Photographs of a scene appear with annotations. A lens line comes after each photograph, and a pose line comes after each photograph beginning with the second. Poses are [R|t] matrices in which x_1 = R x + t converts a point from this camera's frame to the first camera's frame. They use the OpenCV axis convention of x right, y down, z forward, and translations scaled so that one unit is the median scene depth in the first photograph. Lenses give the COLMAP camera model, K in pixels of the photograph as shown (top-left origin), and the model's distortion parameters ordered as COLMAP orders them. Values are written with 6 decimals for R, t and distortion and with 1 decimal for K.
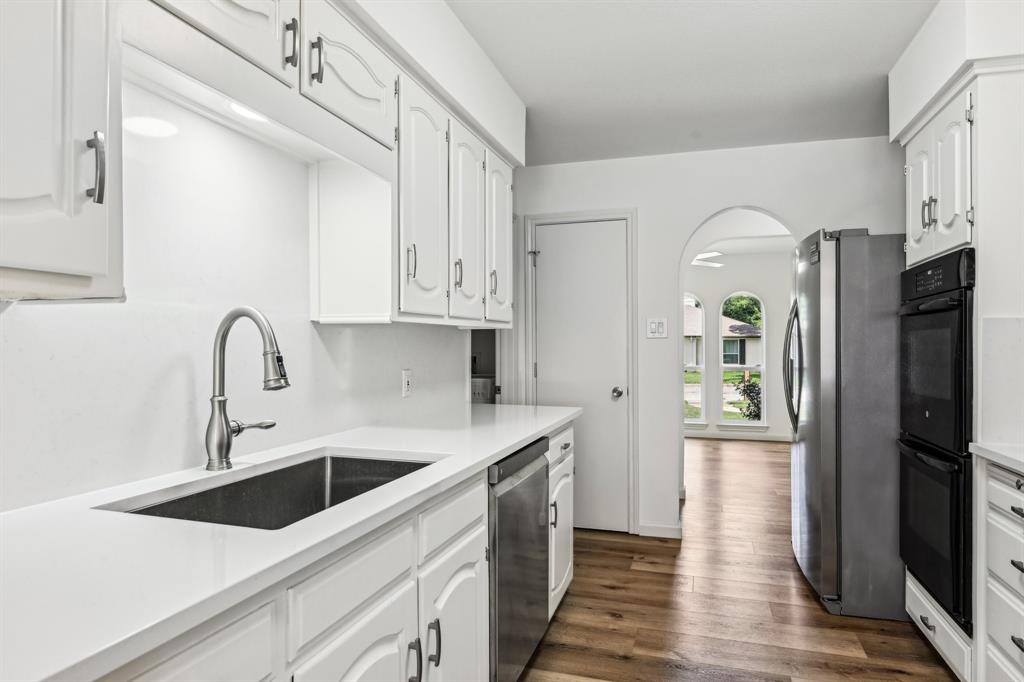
lens RADIAL K [[616.1, 0, 516.1], [0, 616.1, 351.0], [0, 0, 1]] dist [0.018177, -0.026266]
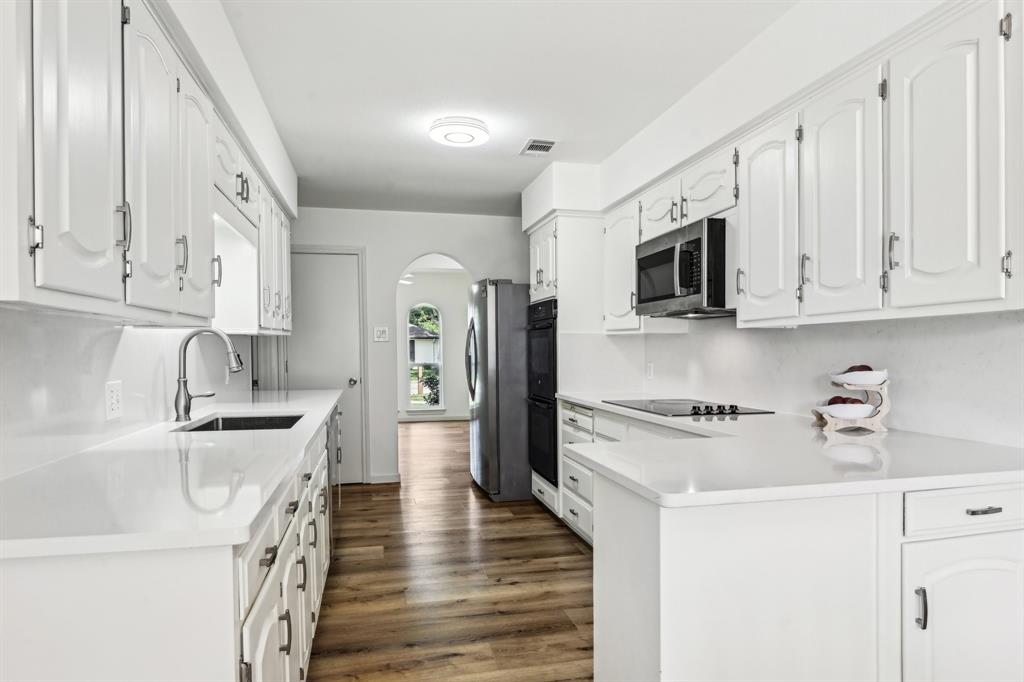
lens RADIAL K [[616.1, 0, 516.1], [0, 616.1, 351.0], [0, 0, 1]] dist [0.018177, -0.026266]
pose [[0.865409, -0.007693, 0.501008, -0.301823], [0.008252, 0.999965, 0.001101, 0.001966], [-0.500999, 0.003182, 0.865442, -0.527077]]
